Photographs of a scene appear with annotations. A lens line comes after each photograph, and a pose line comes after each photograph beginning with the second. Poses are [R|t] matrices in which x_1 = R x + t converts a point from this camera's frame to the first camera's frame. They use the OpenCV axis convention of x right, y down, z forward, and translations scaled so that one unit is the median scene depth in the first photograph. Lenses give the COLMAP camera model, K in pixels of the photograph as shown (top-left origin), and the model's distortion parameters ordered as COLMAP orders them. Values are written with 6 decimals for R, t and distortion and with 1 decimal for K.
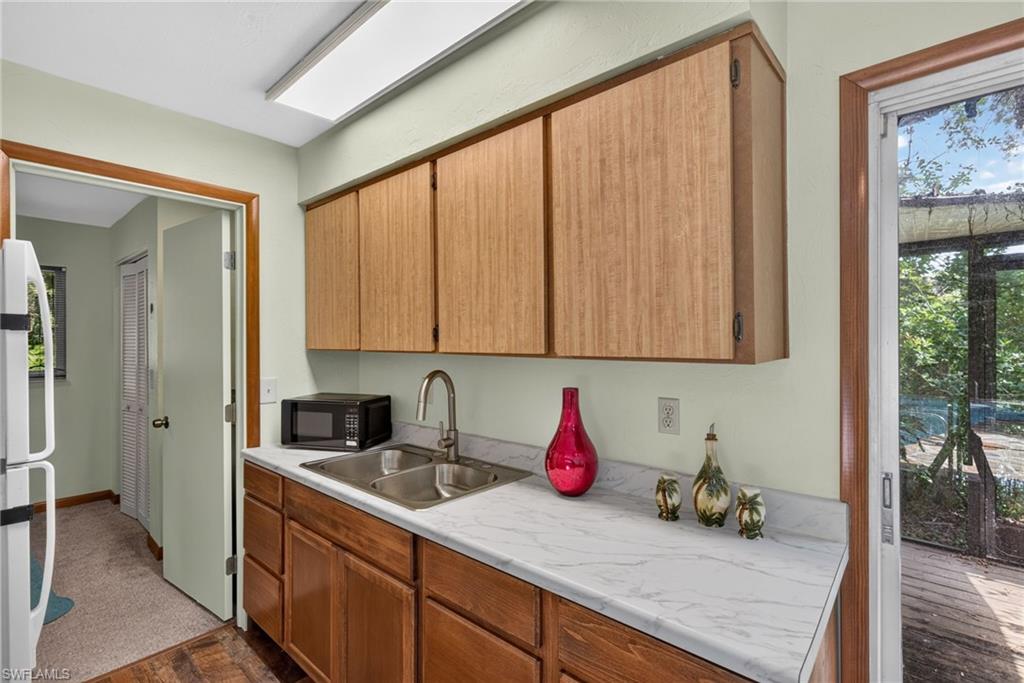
lens RADIAL K [[461.9, 0, 513.0], [0, 461.9, 340.4], [0, 0, 1]] dist [-0.000309, 0.000039]
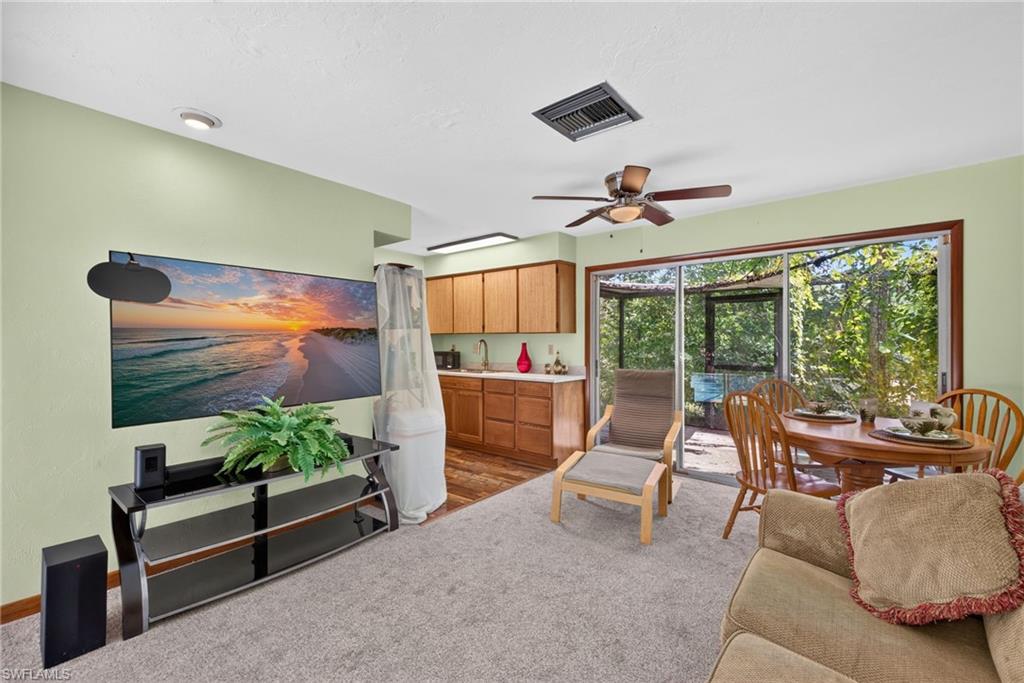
lens RADIAL K [[461.9, 0, 511.9], [0, 461.9, 343.9], [0, 0, 1]] dist [-0.000309, 0.000039]
pose [[0.999705, 0.005917, 0.023542, -0.053917], [-0.005906, 0.999982, -0.000545, 0.118312], [-0.023545, 0.000406, 0.999723, -2.600349]]
